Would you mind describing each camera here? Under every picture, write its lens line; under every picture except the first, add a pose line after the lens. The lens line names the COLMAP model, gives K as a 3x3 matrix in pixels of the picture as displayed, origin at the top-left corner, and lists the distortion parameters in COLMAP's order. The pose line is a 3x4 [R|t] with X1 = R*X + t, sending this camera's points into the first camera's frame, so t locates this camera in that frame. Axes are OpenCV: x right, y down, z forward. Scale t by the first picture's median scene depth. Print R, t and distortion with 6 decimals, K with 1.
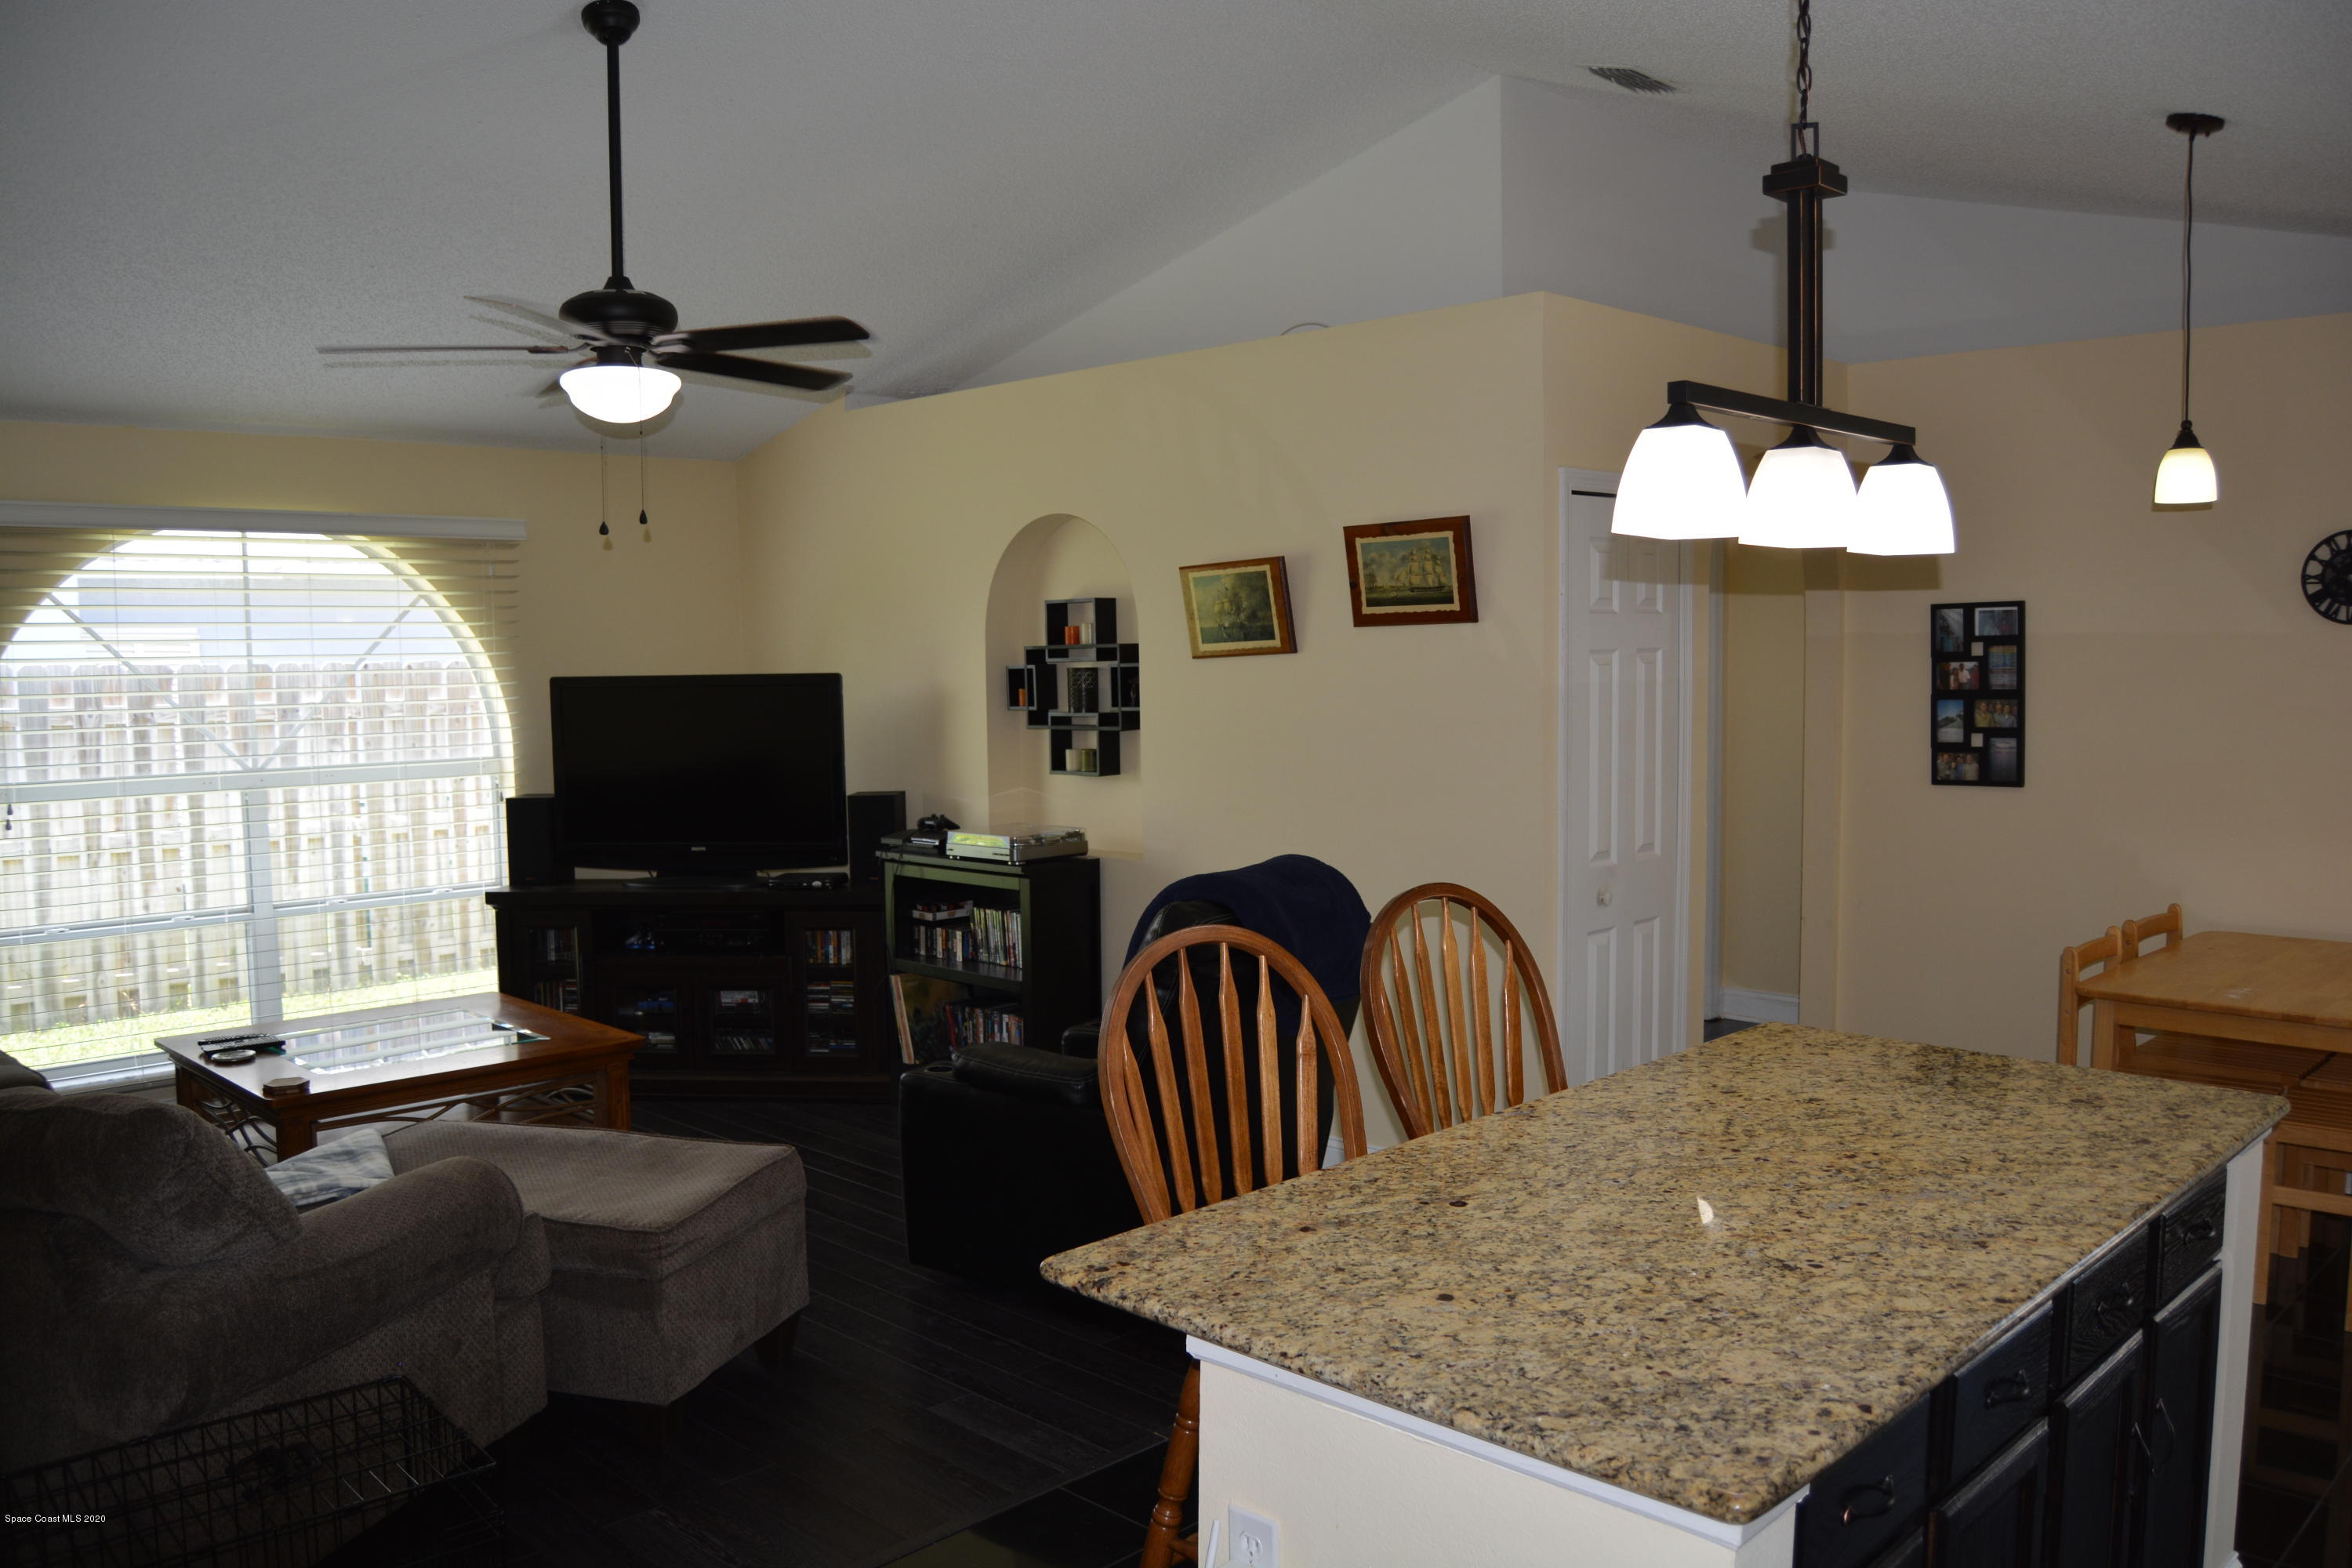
lens RADIAL K [[1833.9, 0, 1177.6], [0, 1833.9, 822.1], [0, 0, 1]] dist [-0.094967, 0.042096]
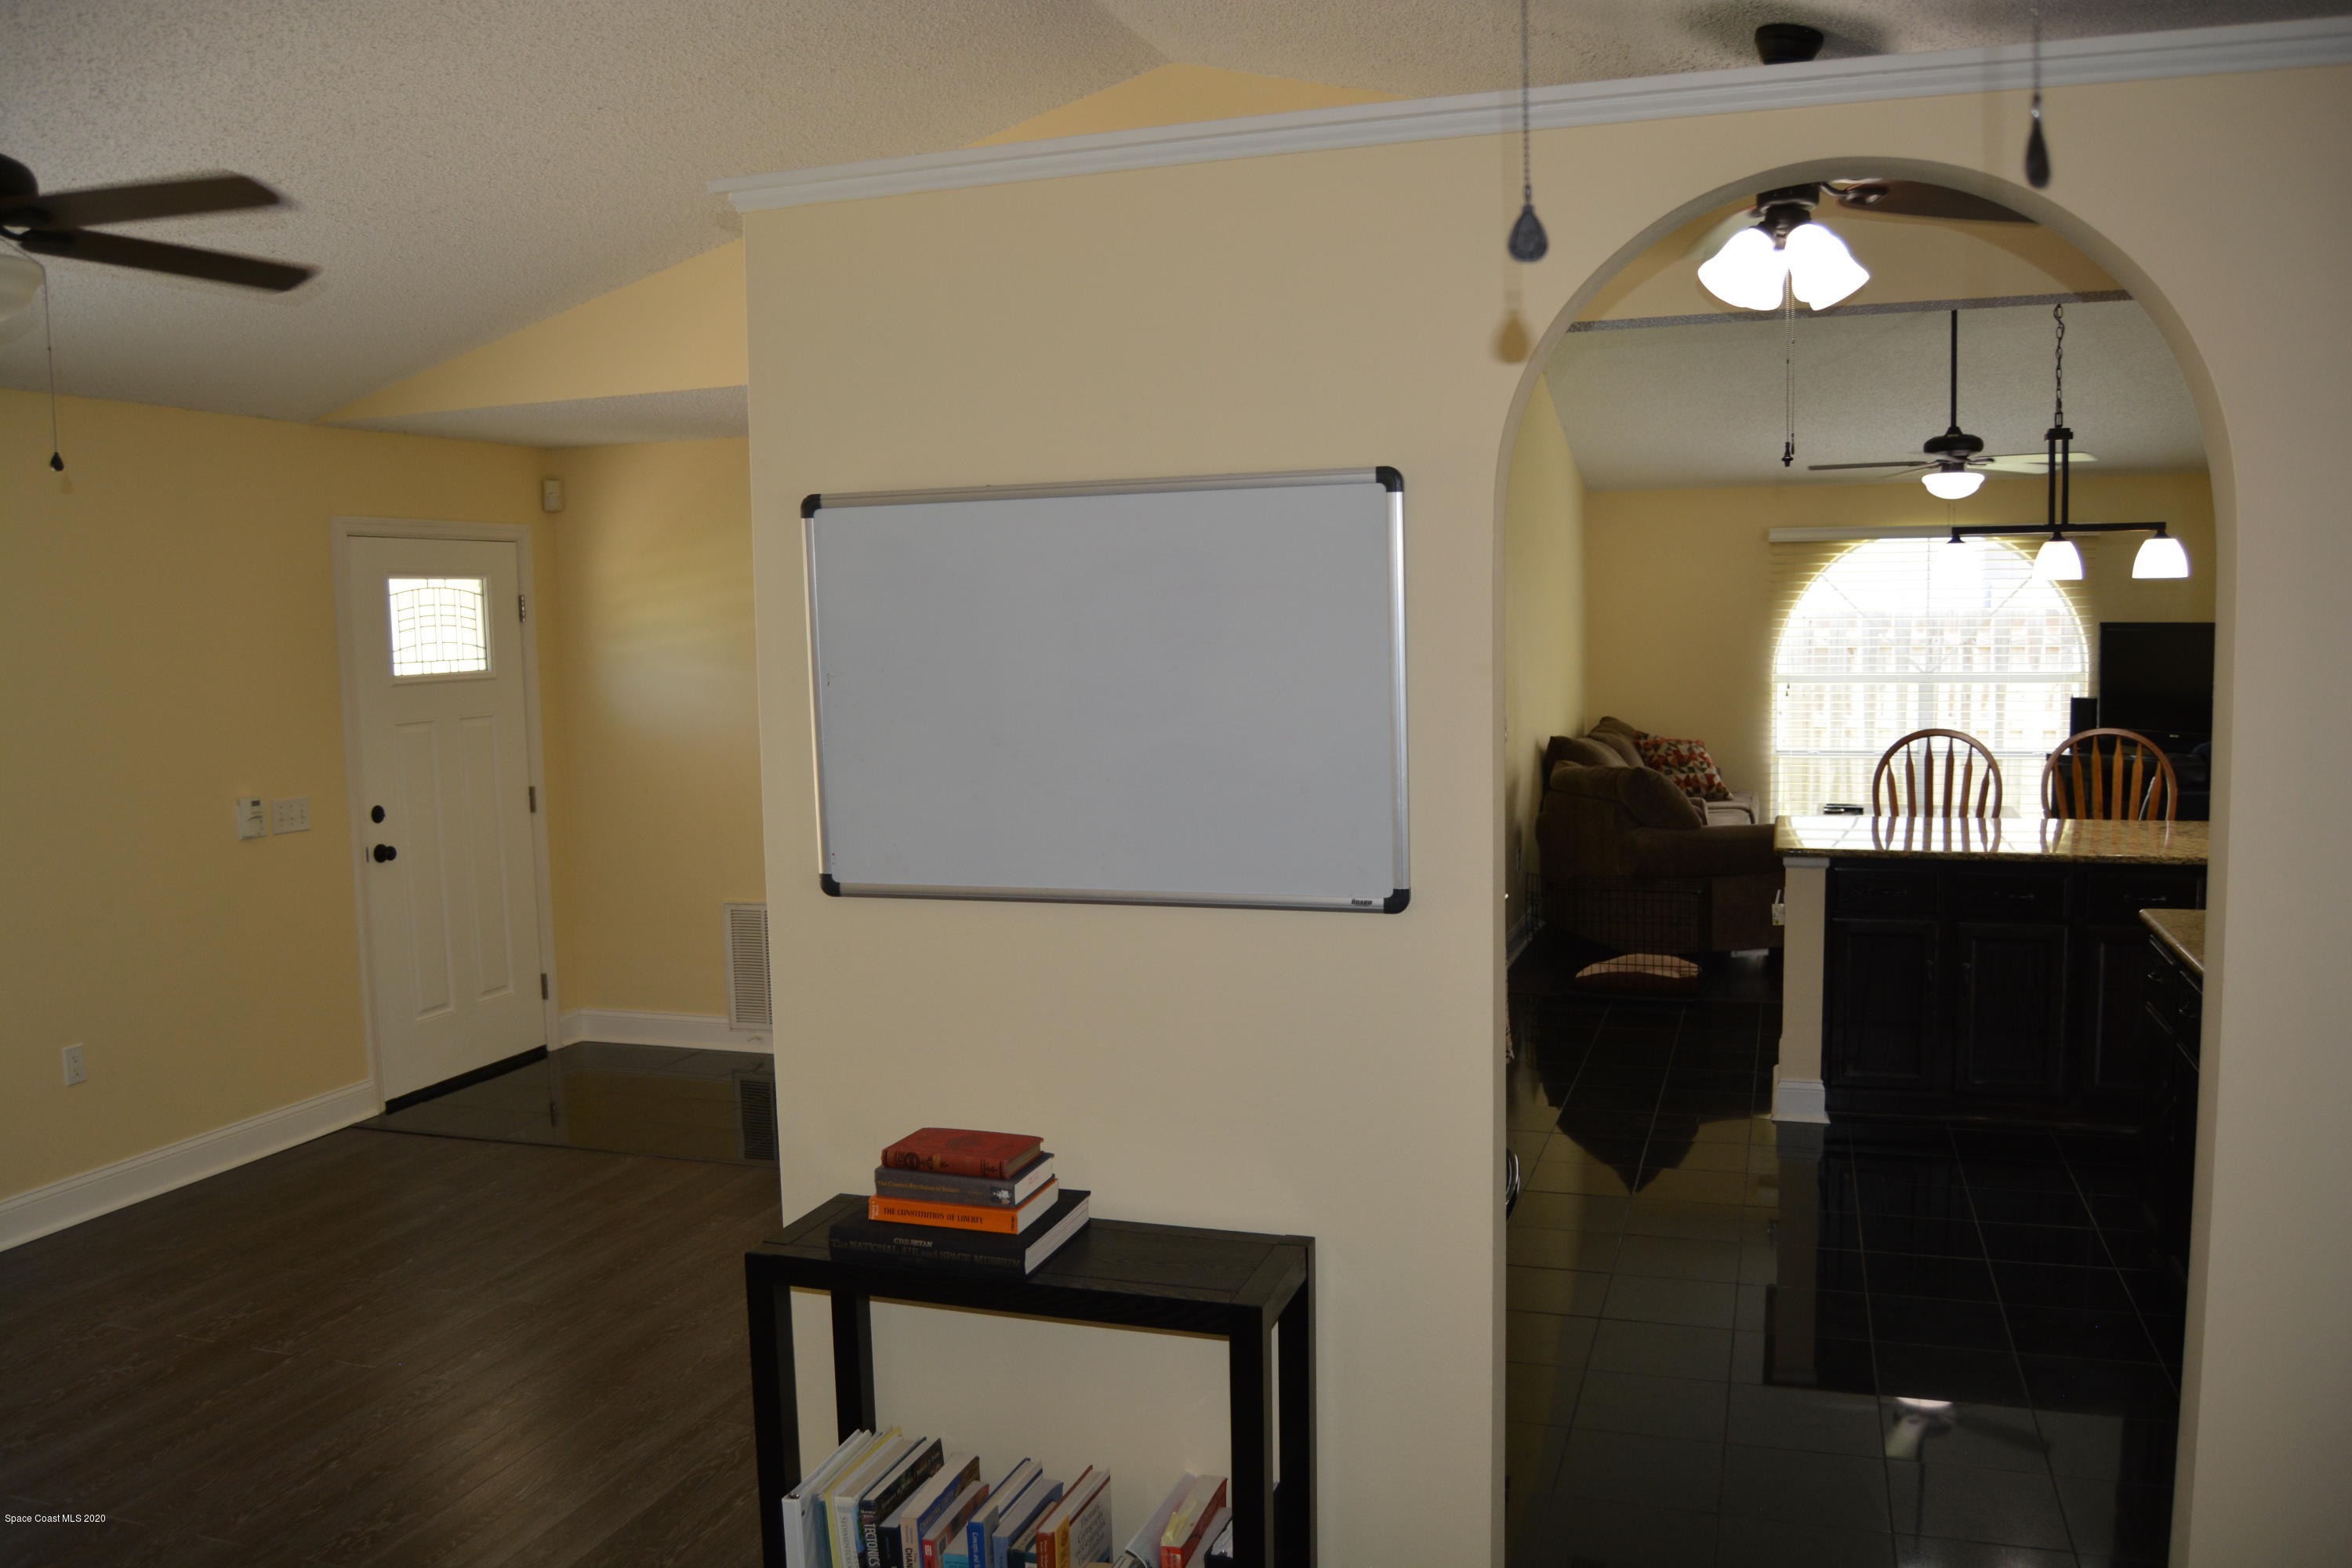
lens RADIAL K [[1833.9, 0, 1178.1], [0, 1833.9, 790.2], [0, 0, 1]] dist [-0.094967, 0.042096]
pose [[0.440324, 0.087663, -0.893549, 1.161463], [-0.069434, 0.995566, 0.063455, 0.037046], [0.895150, 0.034102, 0.444458, -0.674500]]
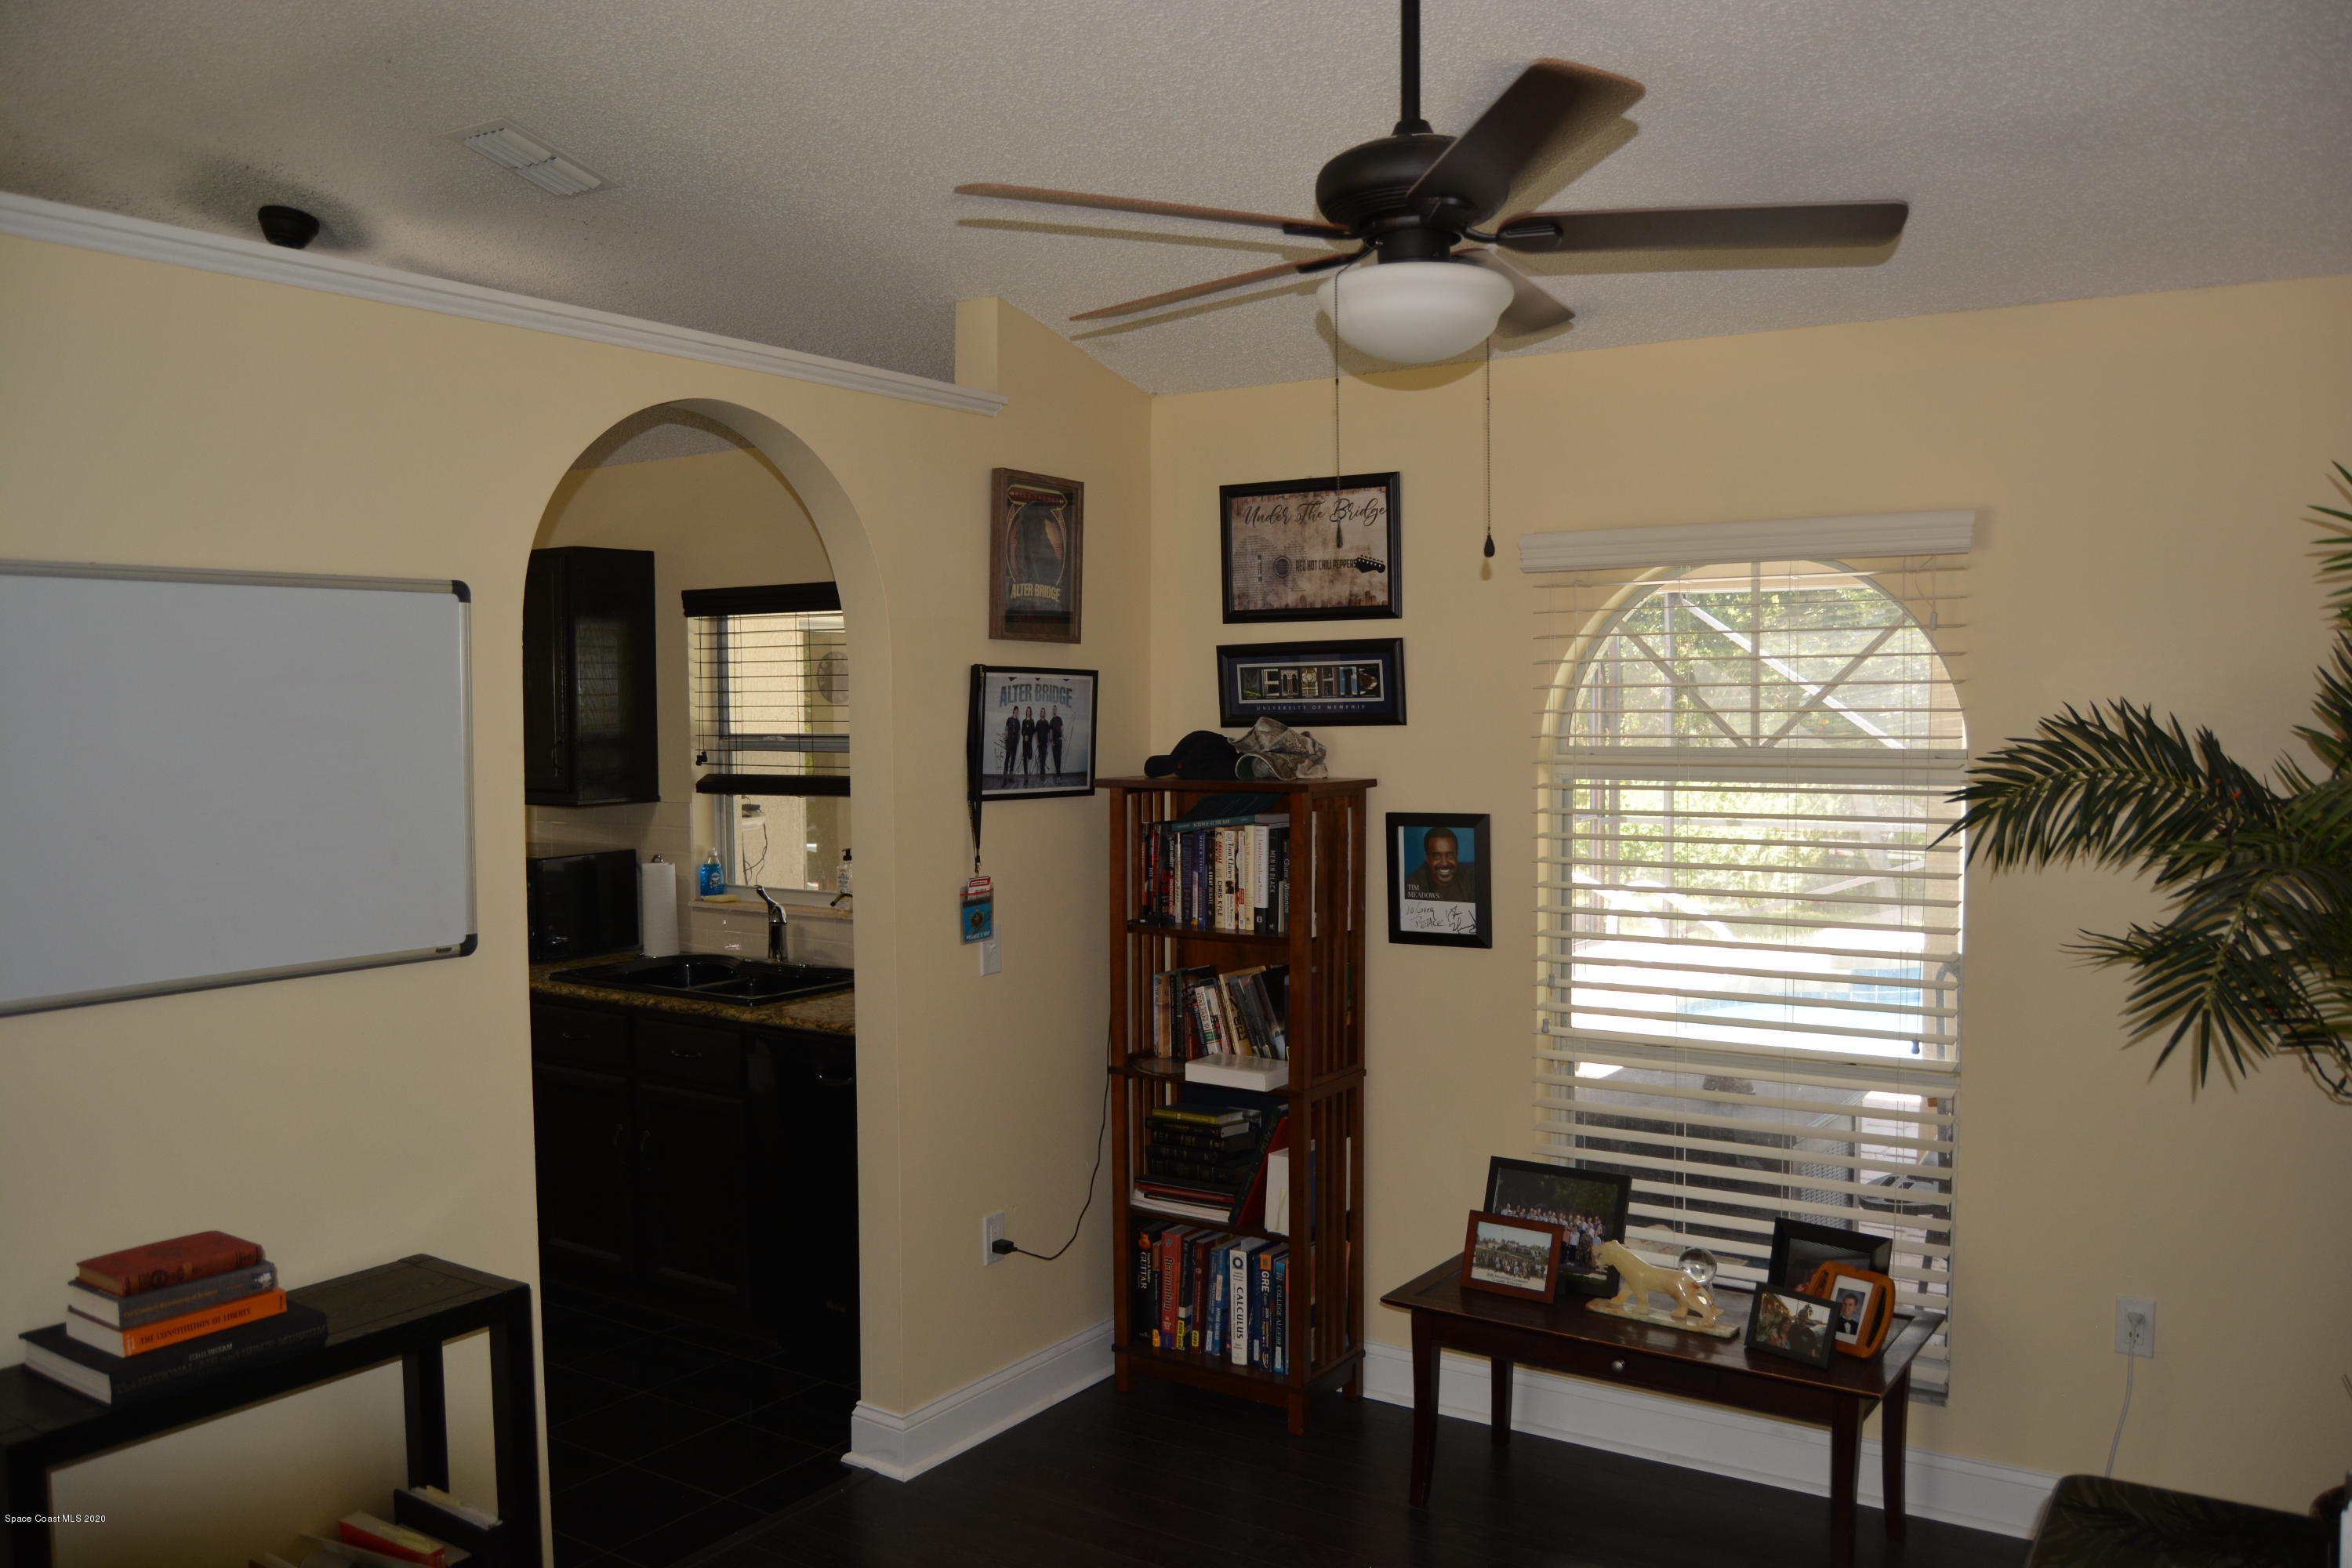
lens RADIAL K [[1833.9, 0, 1171.0], [0, 1833.9, 800.1], [0, 0, 1]] dist [-0.094967, 0.042096]
pose [[0.981770, -0.003980, 0.190031, 0.790833], [0.012029, 0.999078, -0.041222, 0.083091], [-0.189691, 0.042756, 0.980912, -1.092560]]
